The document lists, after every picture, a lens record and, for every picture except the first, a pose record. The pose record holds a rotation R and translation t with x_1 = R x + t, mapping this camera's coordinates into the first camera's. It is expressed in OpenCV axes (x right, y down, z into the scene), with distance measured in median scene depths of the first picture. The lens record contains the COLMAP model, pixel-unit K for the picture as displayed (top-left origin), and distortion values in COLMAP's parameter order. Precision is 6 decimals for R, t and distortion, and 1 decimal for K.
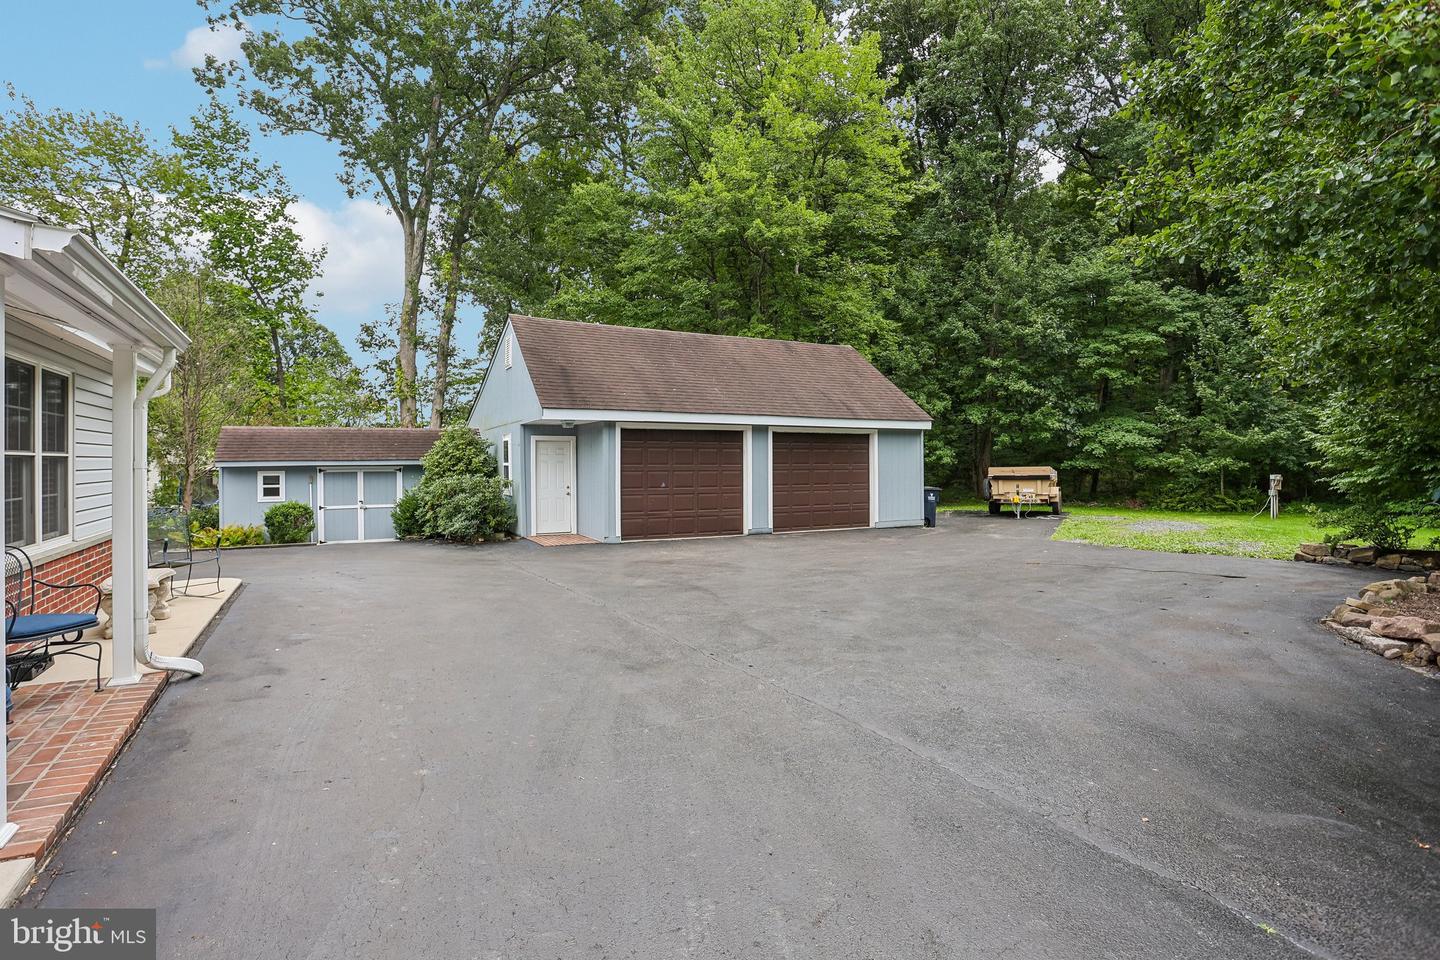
lens RADIAL K [[711.0, 0, 693.5], [0, 711.0, 468.5], [0, 0, 1]] dist [-0.066021, 0.025683]
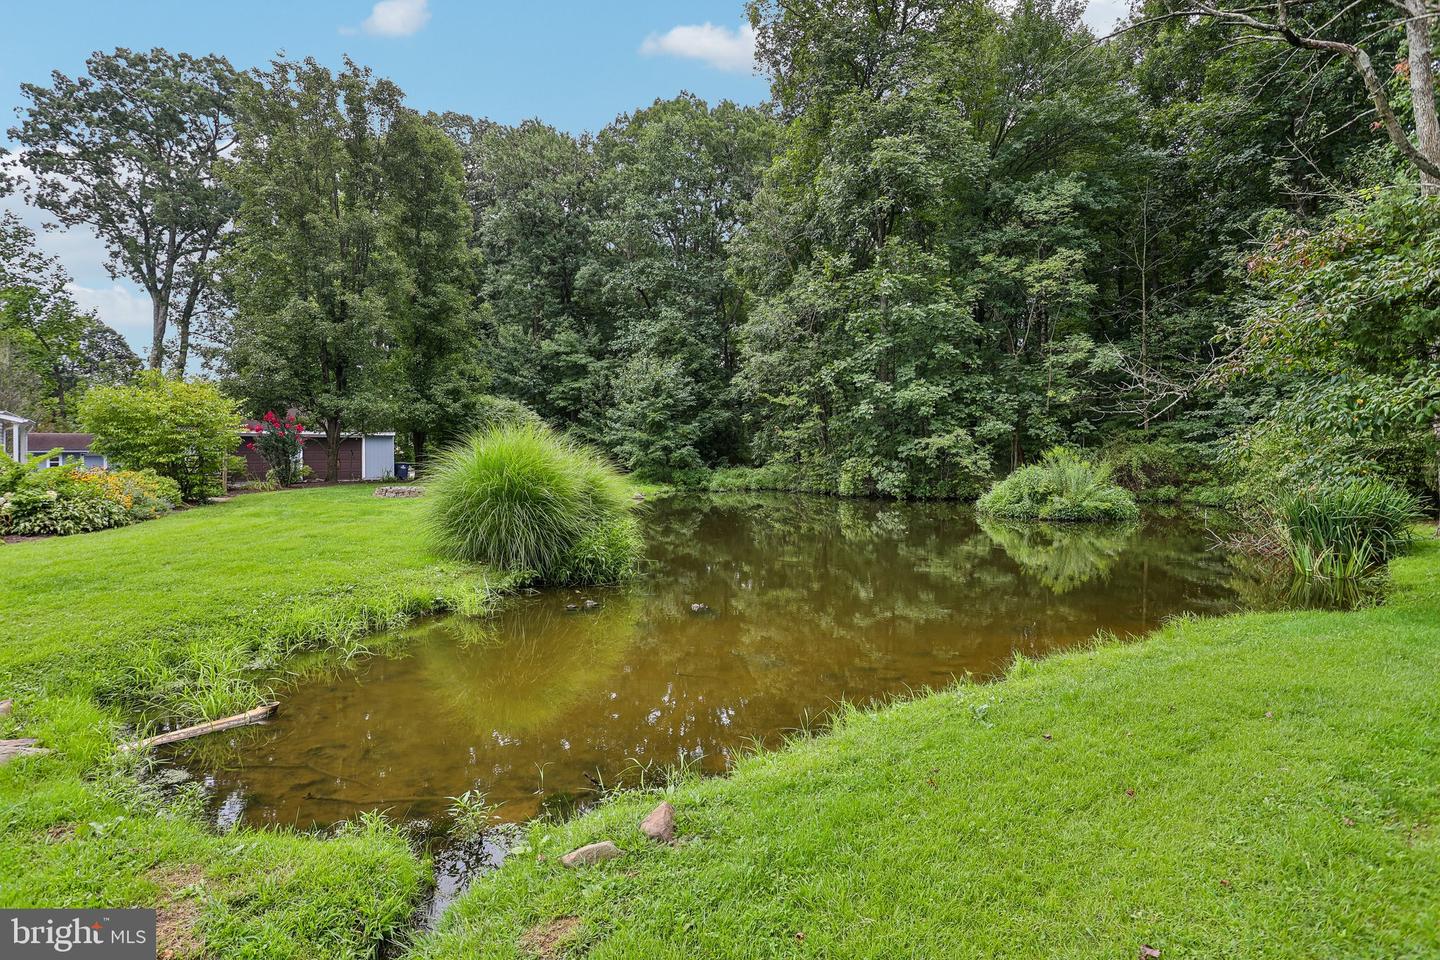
lens RADIAL K [[711.0, 0, 693.5], [0, 711.0, 468.5], [0, 0, 1]] dist [-0.066021, 0.025683]
pose [[0.978724, -0.000351, 0.205183, 0.455028], [0.000425, 1.000000, -0.000317, 0.025222], [-0.205183, 0.000398, 0.978724, -0.751014]]
